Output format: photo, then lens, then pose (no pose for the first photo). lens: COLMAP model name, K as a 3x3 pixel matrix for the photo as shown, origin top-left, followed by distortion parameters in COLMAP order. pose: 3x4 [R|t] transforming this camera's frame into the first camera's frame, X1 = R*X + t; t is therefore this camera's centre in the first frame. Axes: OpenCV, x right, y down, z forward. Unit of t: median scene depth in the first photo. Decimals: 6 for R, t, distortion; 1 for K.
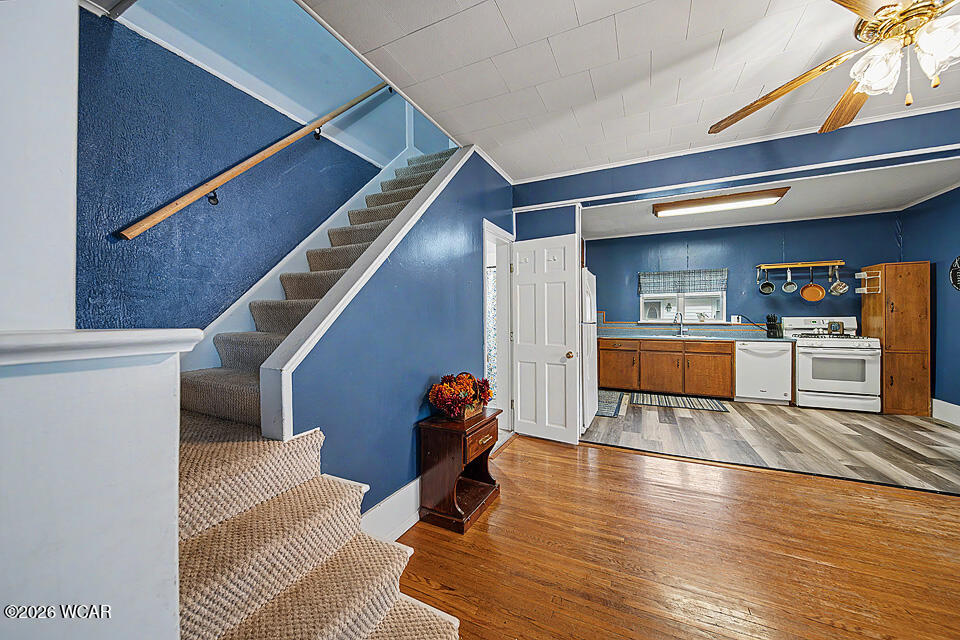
lens RADIAL K [[345.1, 0, 484.9], [0, 345.1, 319.7], [0, 0, 1]] dist [-0.002051, -0.000190]
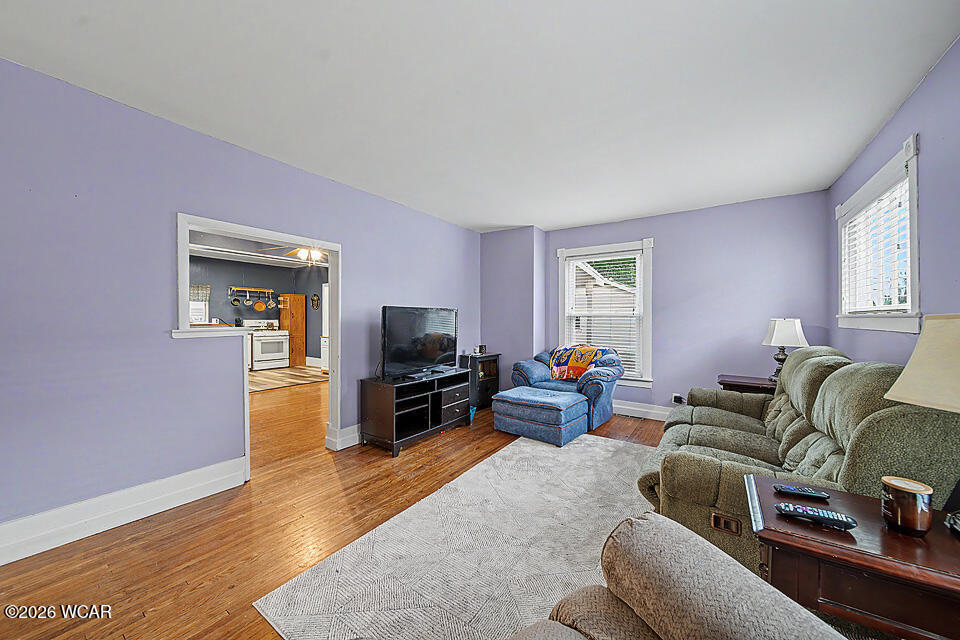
lens RADIAL K [[345.1, 0, 479.8], [0, 345.1, 322.4], [0, 0, 1]] dist [-0.002051, -0.000190]
pose [[0.163493, -0.006139, 0.986525, -0.636387], [-0.002374, 0.999975, 0.006616, -0.009366], [-0.986542, -0.003423, 0.163474, -0.424384]]
